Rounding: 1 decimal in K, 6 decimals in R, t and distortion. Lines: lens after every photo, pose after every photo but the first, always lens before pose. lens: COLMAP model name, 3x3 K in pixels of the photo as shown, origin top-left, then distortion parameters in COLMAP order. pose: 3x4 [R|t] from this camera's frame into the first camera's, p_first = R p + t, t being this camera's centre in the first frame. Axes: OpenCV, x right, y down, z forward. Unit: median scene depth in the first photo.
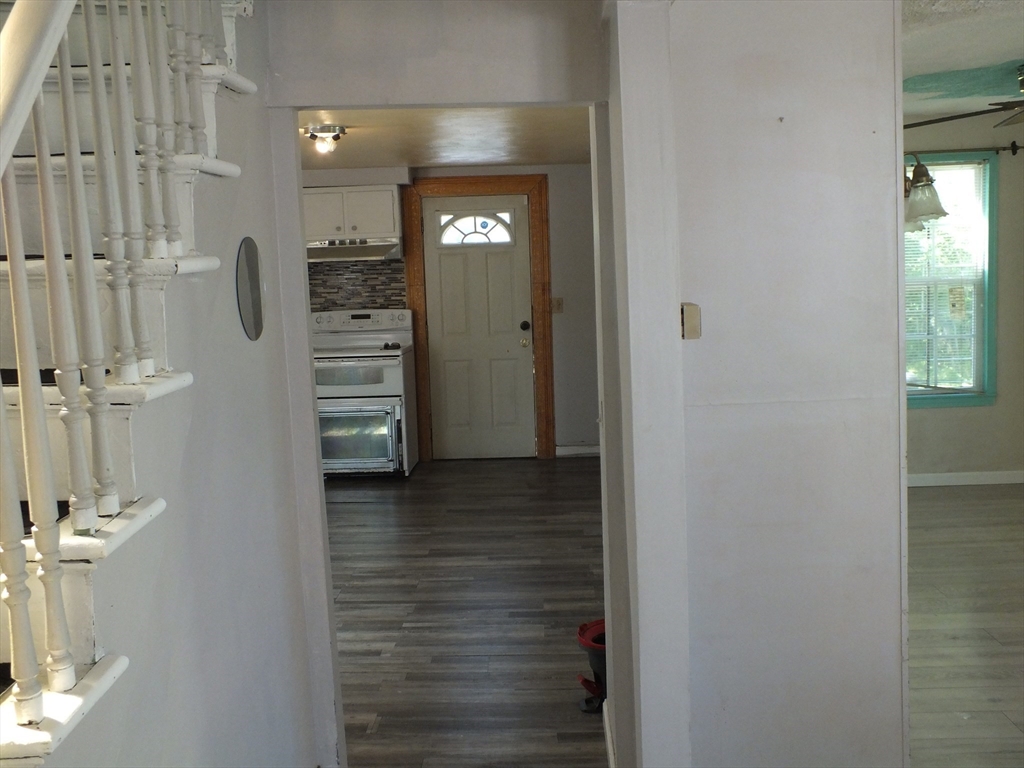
lens RADIAL K [[1101.2, 0, 528.3], [0, 1101.2, 383.5], [0, 0, 1]] dist [0.015313, 0.014914]
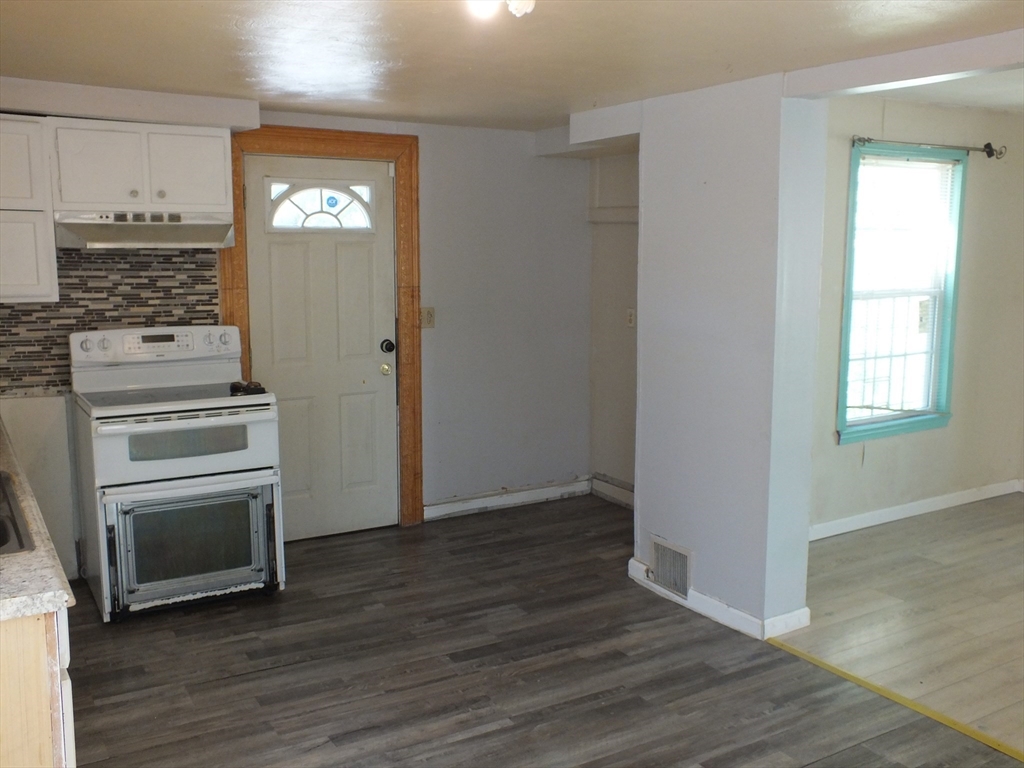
lens RADIAL K [[948.0, 0, 512.0], [0, 948.0, 384.0], [0, 0, 1]] dist [0.001681, 0.005263]
pose [[0.847199, -0.044200, 0.529434, -0.266835], [0.032557, 0.998980, 0.031304, -0.045120], [-0.530277, -0.009284, 0.847774, 0.438929]]
